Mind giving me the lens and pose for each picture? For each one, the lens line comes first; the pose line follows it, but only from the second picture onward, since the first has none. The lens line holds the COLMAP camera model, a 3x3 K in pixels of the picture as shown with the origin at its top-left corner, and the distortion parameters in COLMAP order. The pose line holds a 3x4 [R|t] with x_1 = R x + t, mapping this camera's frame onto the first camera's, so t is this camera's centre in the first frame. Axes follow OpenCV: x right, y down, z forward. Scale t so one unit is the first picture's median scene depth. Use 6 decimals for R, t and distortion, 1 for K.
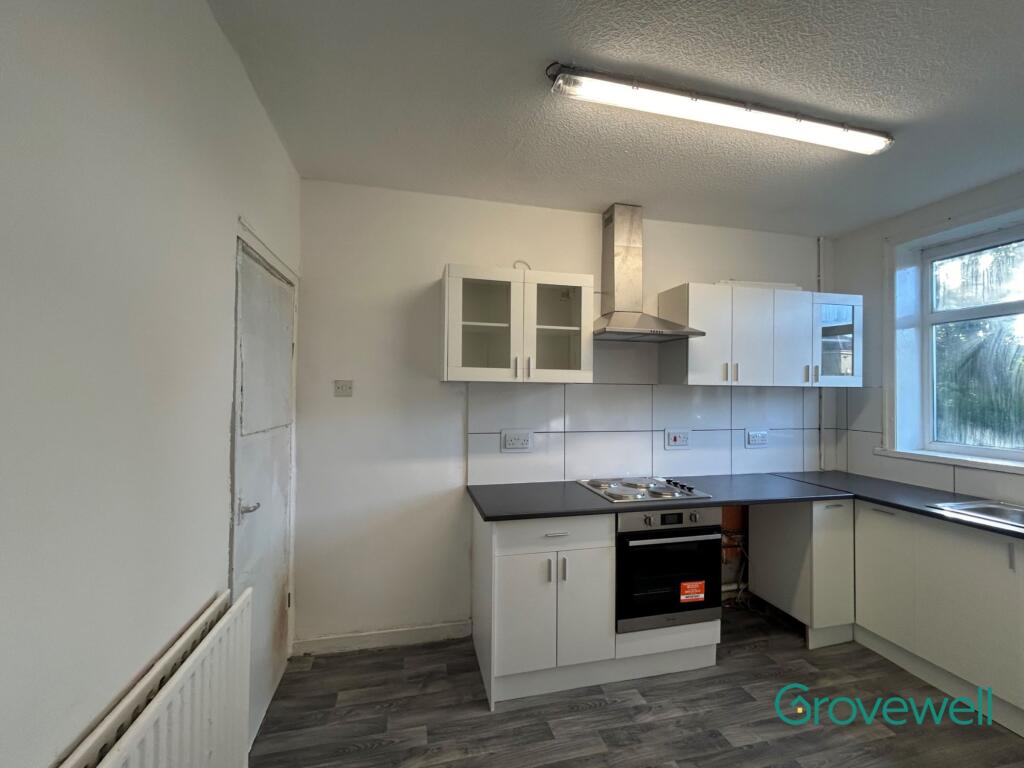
lens RADIAL K [[414.9, 0, 510.3], [0, 414.9, 385.6], [0, 0, 1]] dist [-0.000820, 0.001089]
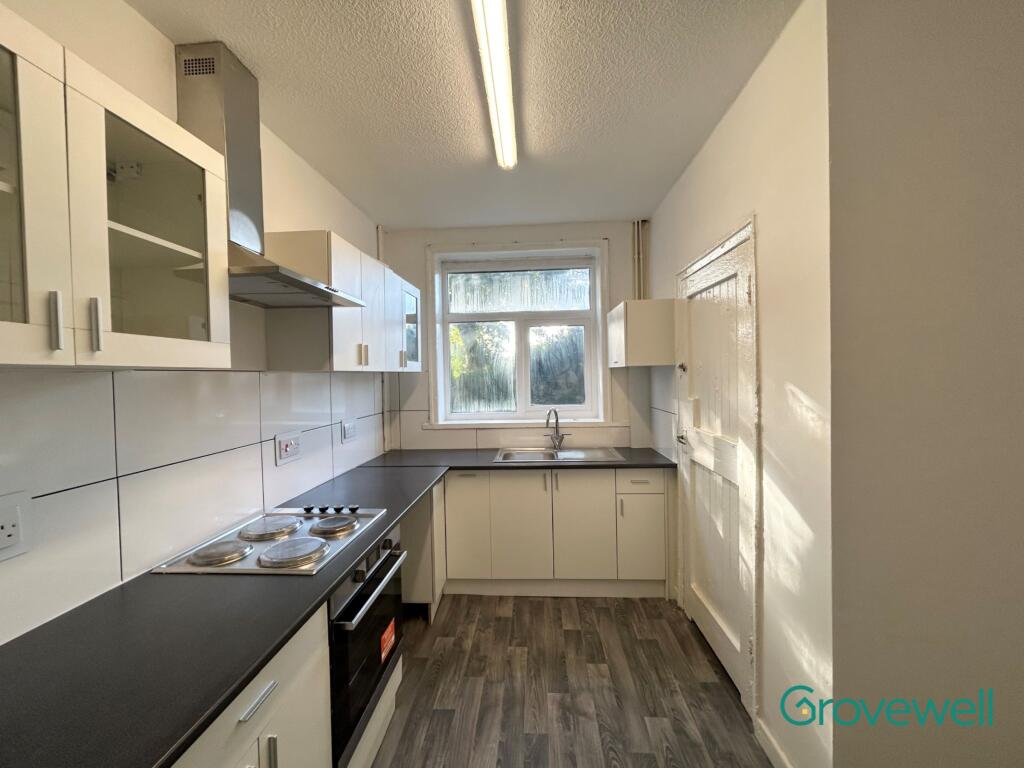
lens RADIAL K [[414.9, 0, 514.2], [0, 414.9, 382.5], [0, 0, 1]] dist [-0.000820, 0.001089]
pose [[0.295186, -0.034760, 0.954807, -0.190689], [0.013925, 0.999388, 0.032078, -0.000059], [-0.955338, 0.003826, 0.295490, 0.504049]]
